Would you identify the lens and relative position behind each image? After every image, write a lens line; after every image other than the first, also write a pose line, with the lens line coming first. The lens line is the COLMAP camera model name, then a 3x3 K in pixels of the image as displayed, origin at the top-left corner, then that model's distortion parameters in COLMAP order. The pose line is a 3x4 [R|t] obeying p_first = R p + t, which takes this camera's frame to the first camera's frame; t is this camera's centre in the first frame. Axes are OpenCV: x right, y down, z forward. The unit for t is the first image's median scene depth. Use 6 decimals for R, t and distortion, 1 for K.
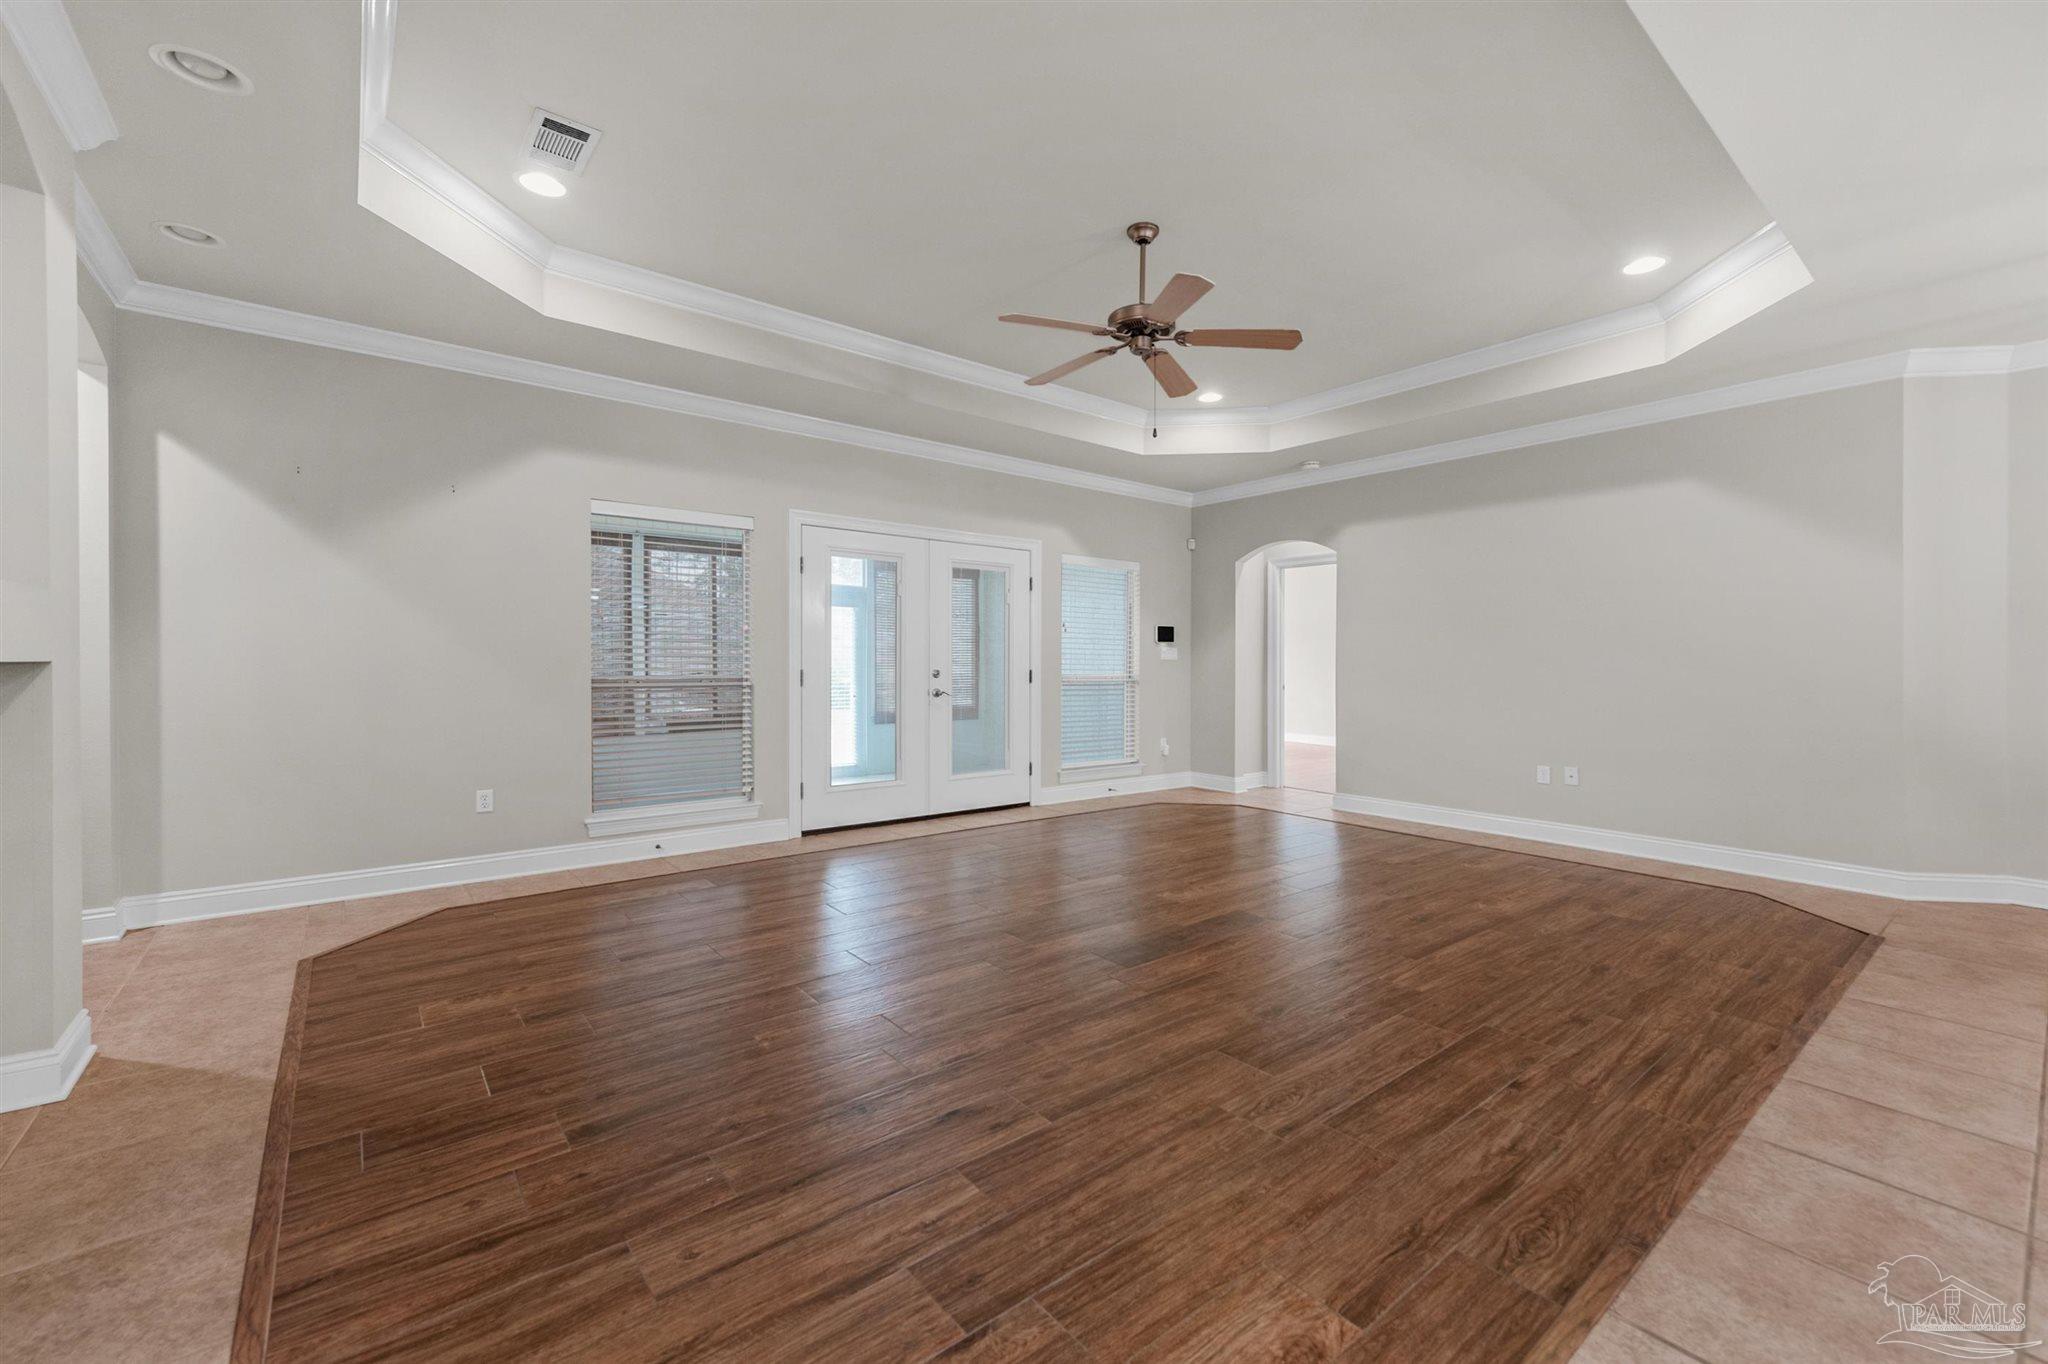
lens RADIAL K [[846.1, 0, 976.7], [0, 846.1, 670.6], [0, 0, 1]] dist [0.018456, -0.001456]
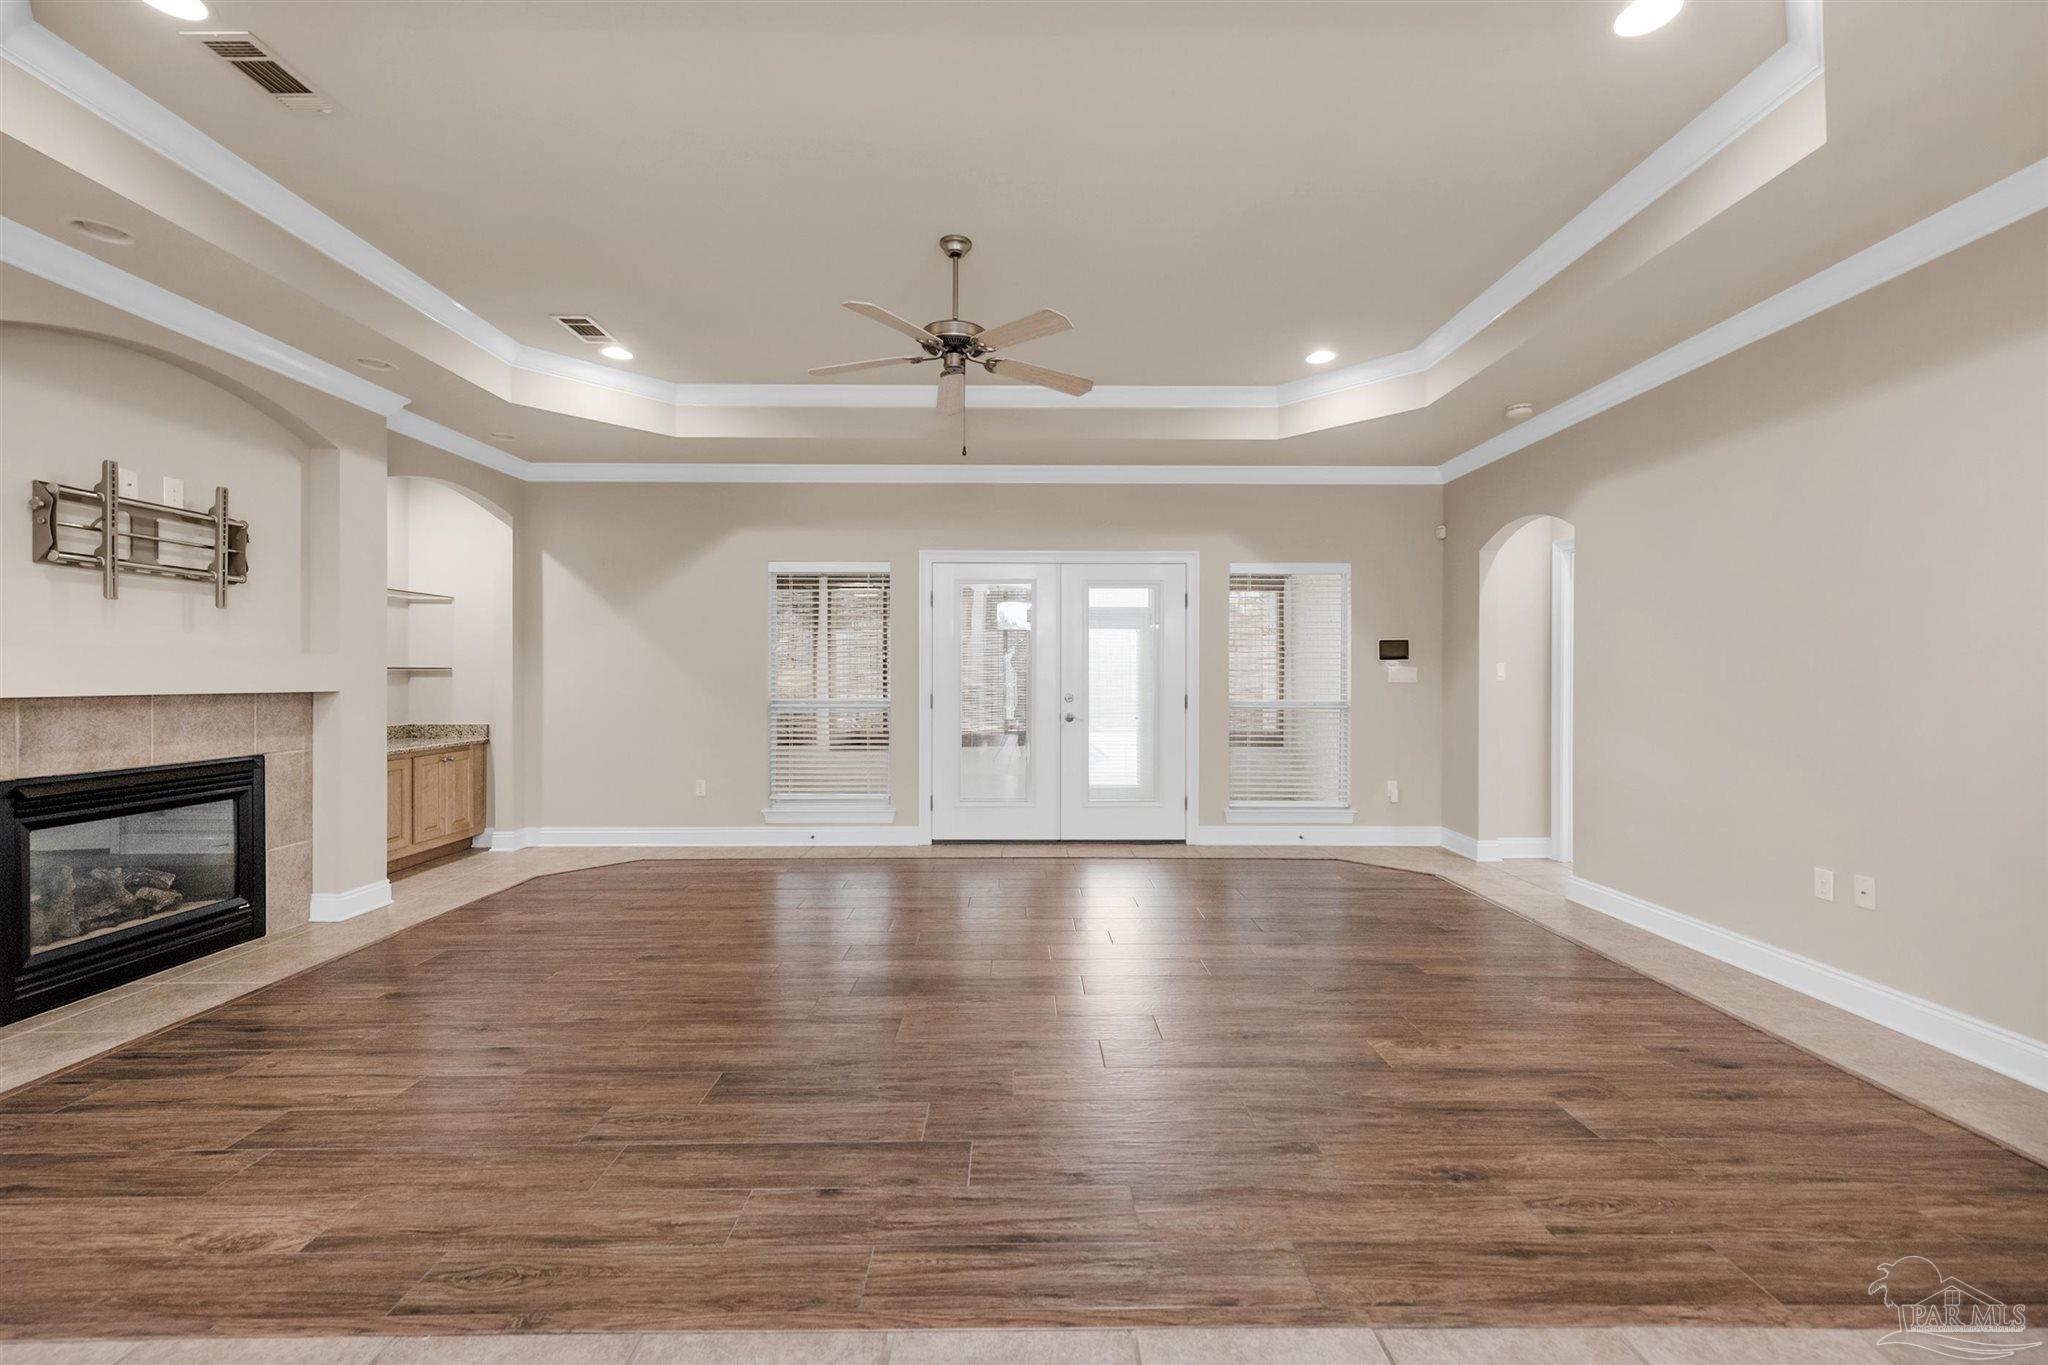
lens RADIAL K [[846.1, 0, 986.1], [0, 846.1, 687.4], [0, 0, 1]] dist [0.018456, -0.001456]
pose [[0.780261, -0.000009, -0.625454, 1.195242], [0.001608, 0.999997, 0.001993, -0.027210], [0.625452, -0.002561, 0.780258, 0.391891]]
